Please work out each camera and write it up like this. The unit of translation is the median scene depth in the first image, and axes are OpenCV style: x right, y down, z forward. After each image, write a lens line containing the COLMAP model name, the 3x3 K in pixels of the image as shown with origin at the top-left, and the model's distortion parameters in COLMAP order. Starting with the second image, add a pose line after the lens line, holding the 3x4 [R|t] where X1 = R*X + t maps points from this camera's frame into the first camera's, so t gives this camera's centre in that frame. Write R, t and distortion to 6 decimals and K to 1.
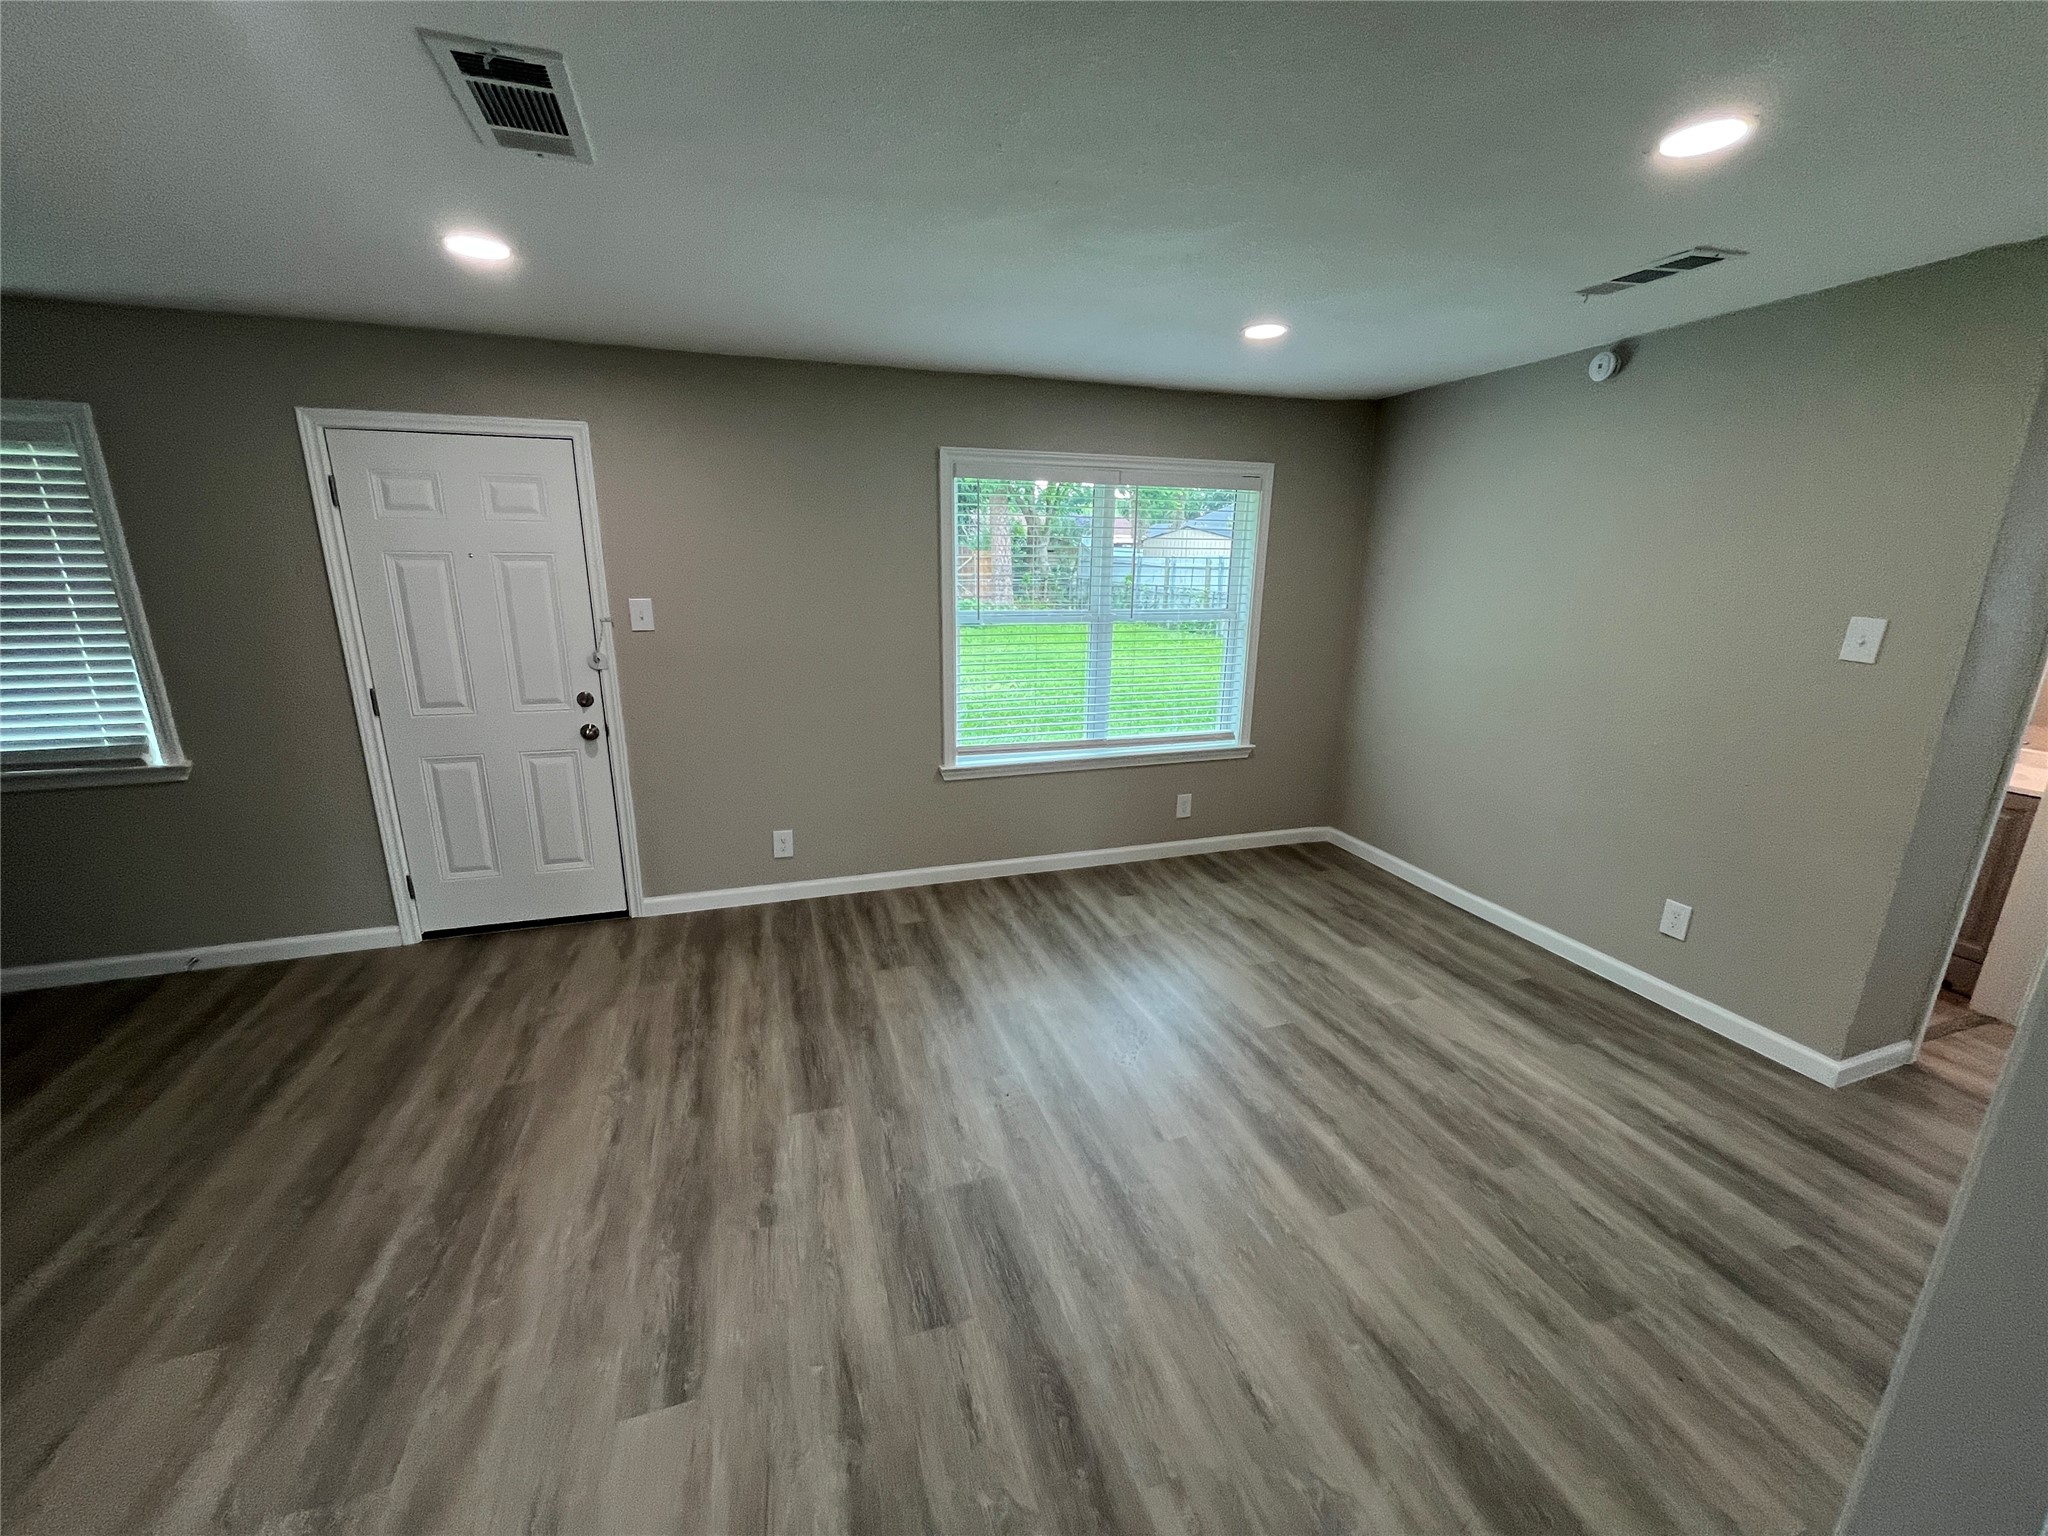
lens RADIAL K [[829.7, 0, 1024.0], [0, 829.7, 768.0], [0, 0, 1]] dist [-0.001069, 0.000870]
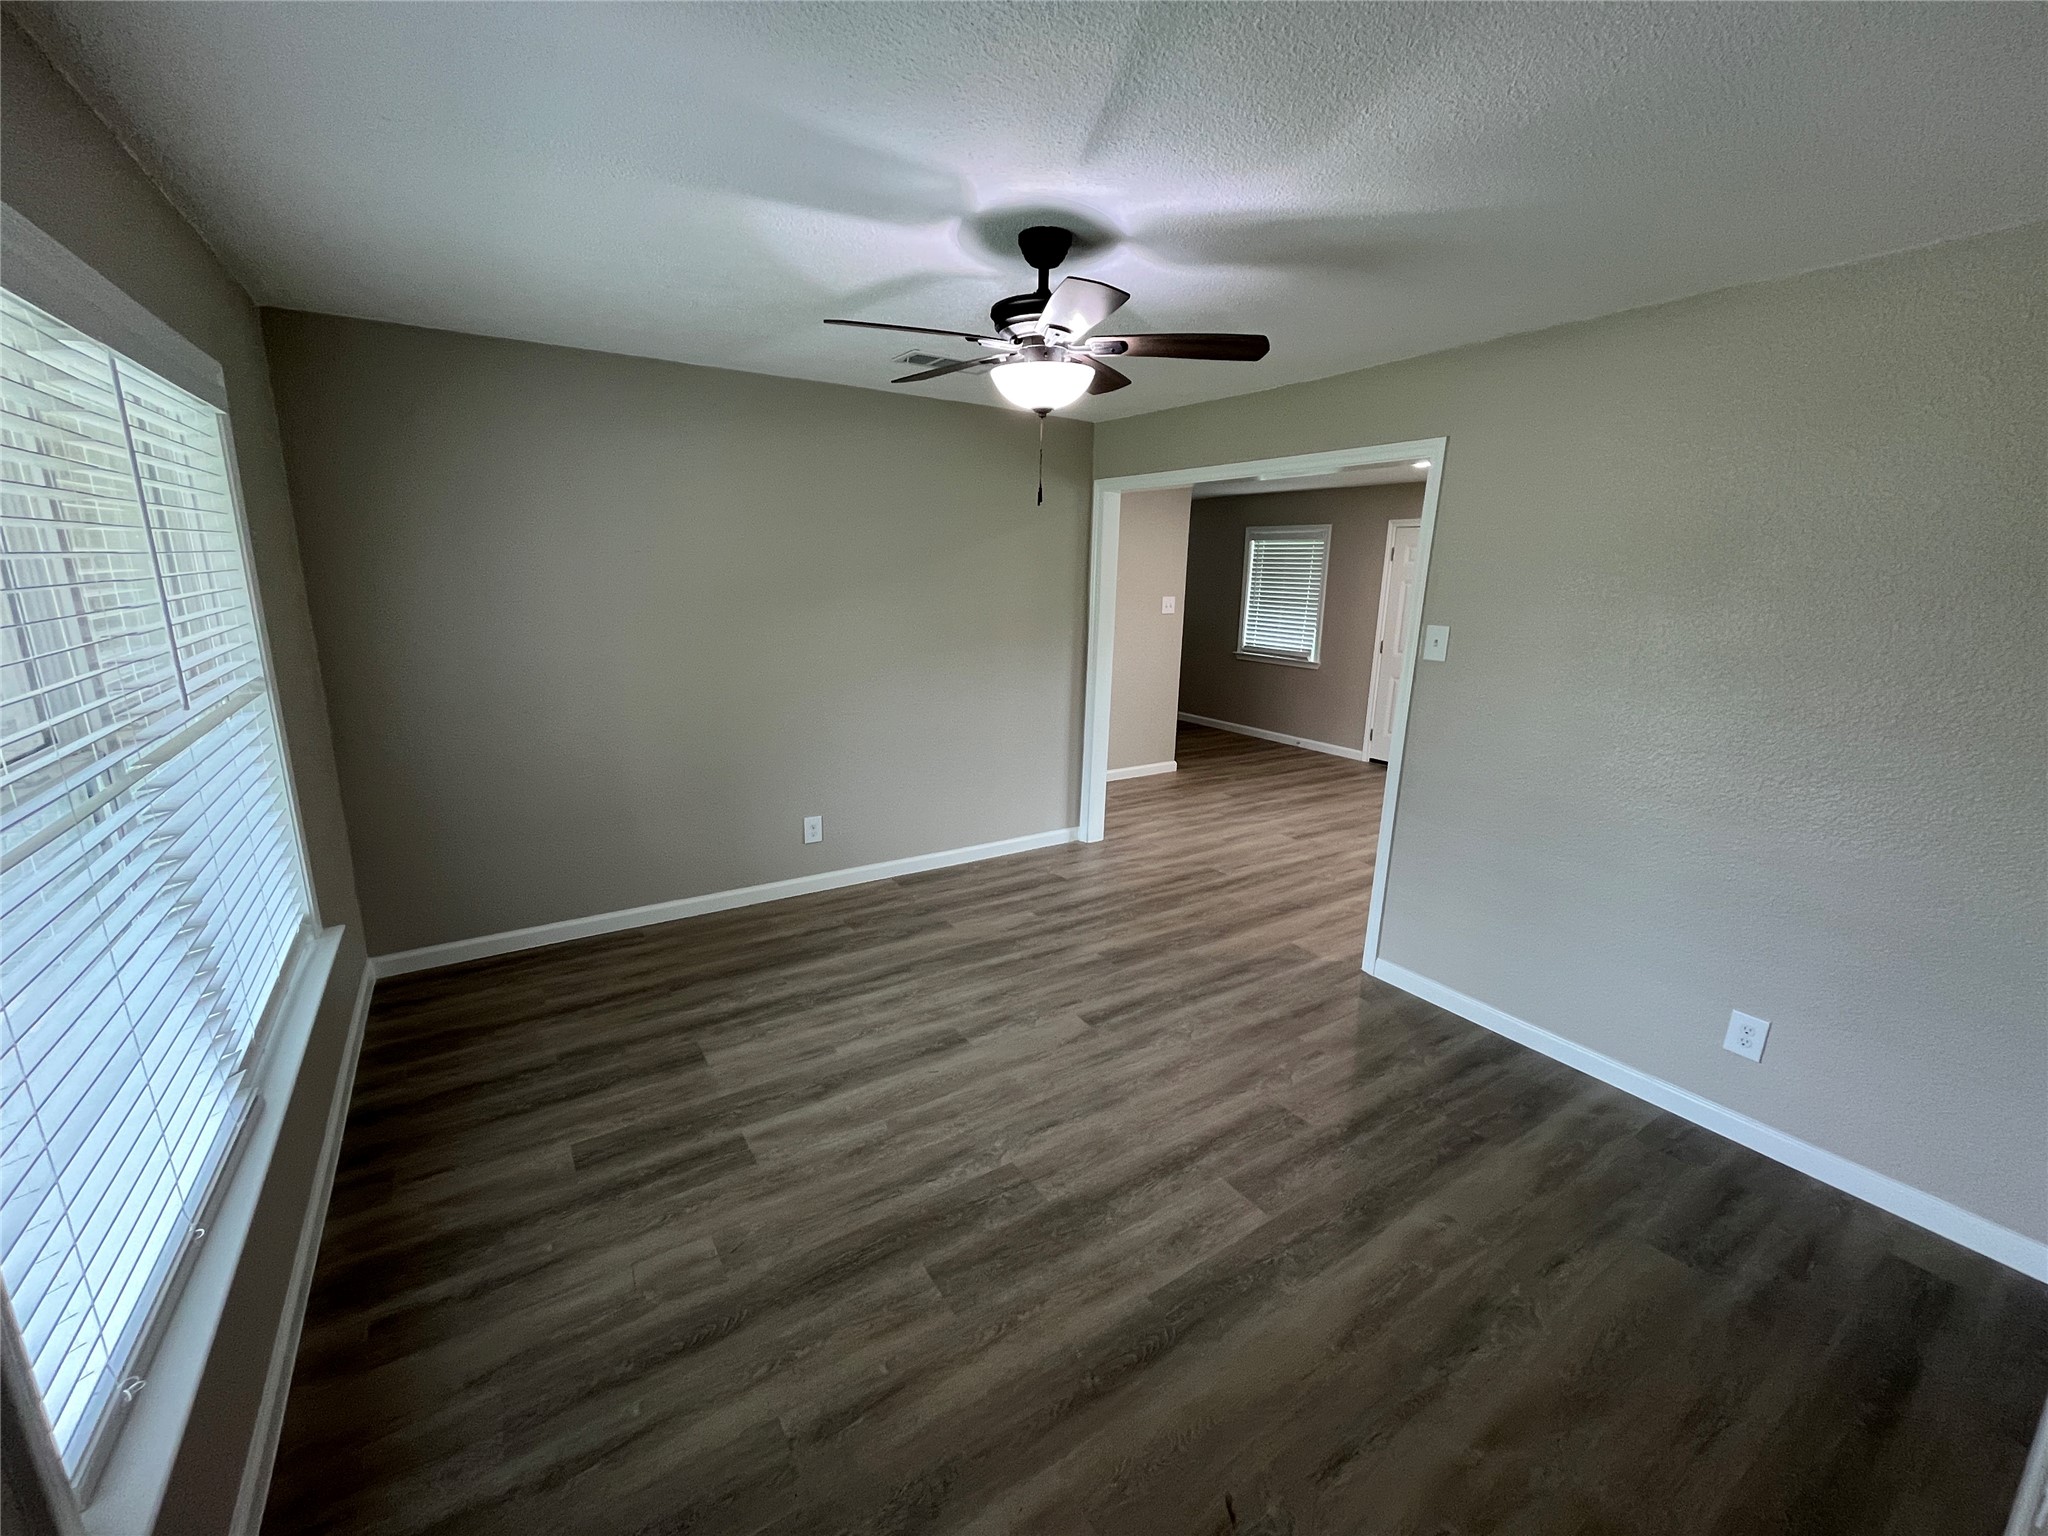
lens RADIAL K [[829.7, 0, 1024.0], [0, 829.7, 768.0], [0, 0, 1]] dist [-0.001069, 0.000870]
pose [[0.257630, 0.218418, -0.941234, 1.422236], [-0.264831, 0.952775, 0.148607, 0.191794], [0.929242, 0.210983, 0.303307, -0.624984]]
